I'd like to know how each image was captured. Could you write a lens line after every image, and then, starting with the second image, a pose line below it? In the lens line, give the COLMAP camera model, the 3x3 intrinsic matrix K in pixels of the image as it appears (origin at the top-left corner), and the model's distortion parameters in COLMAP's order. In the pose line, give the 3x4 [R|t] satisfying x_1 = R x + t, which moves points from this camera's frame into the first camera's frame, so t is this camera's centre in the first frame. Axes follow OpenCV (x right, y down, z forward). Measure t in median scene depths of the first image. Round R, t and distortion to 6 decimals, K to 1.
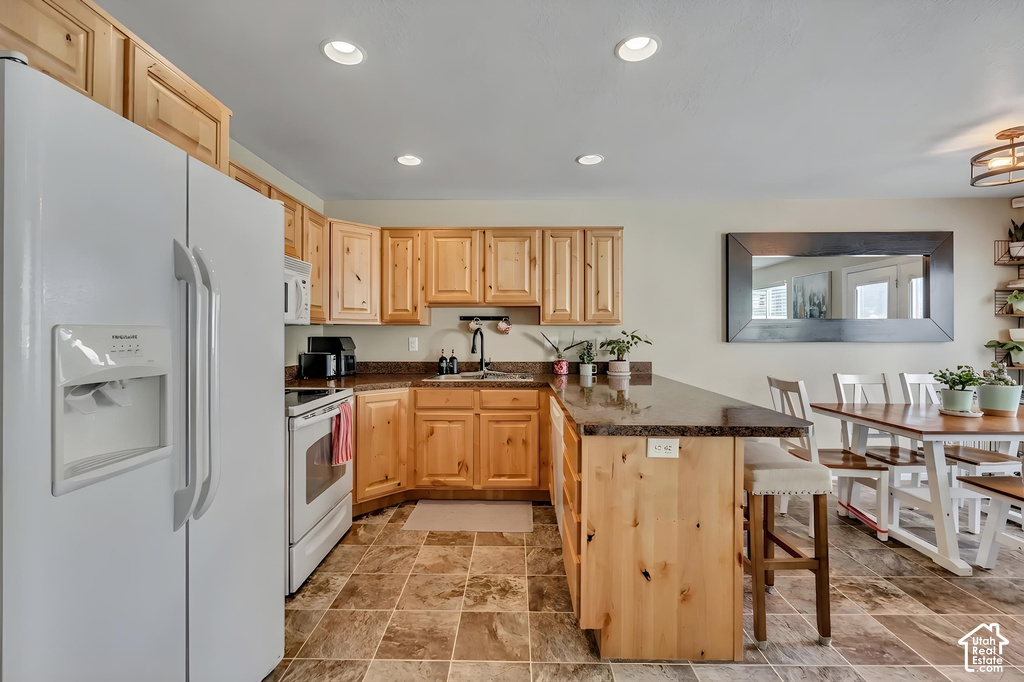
lens RADIAL K [[440.0, 0, 508.0], [0, 440.0, 334.0], [0, 0, 1]] dist [-0.005550, -0.000071]
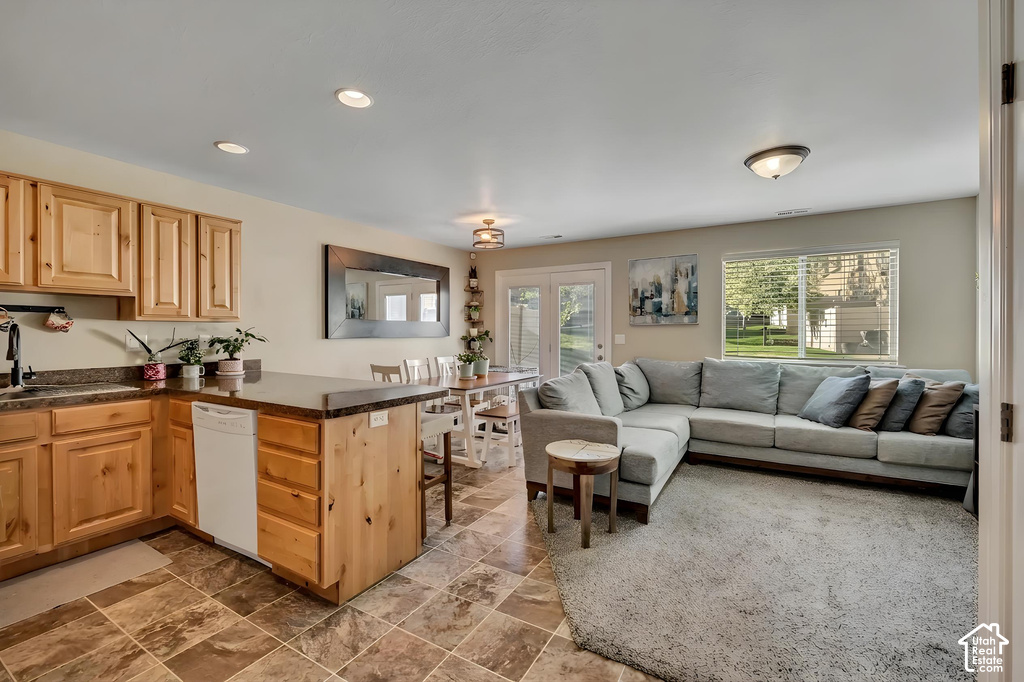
lens RADIAL K [[435.4, 0, 510.9], [0, 435.4, 334.2], [0, 0, 1]] dist [-0.003083, 0.000165]
pose [[0.495370, -0.004862, 0.868669, -0.278188], [-0.000863, 0.999981, 0.006089, -0.000863], [-0.868682, -0.003766, 0.495356, 0.007221]]
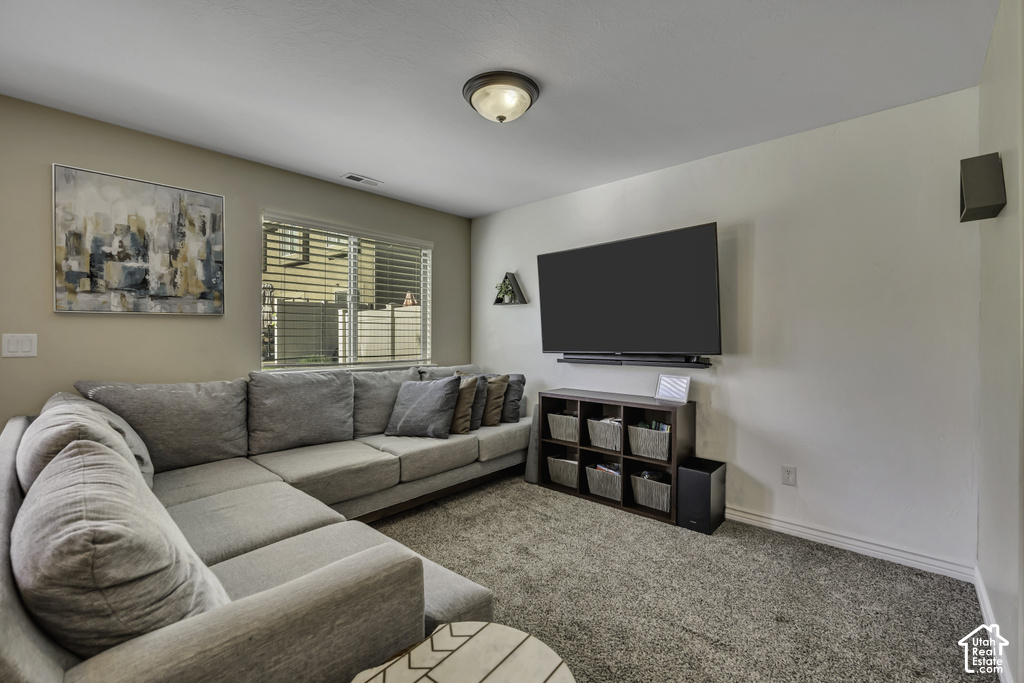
lens RADIAL K [[435.4, 0, 510.9], [0, 435.4, 334.7], [0, 0, 1]] dist [-0.003083, 0.000165]
pose [[-0.751660, 0.000357, 0.659551, 0.279862], [-0.001695, 0.999996, -0.002473, 0.011068], [-0.659549, -0.002977, -0.751656, 0.435238]]
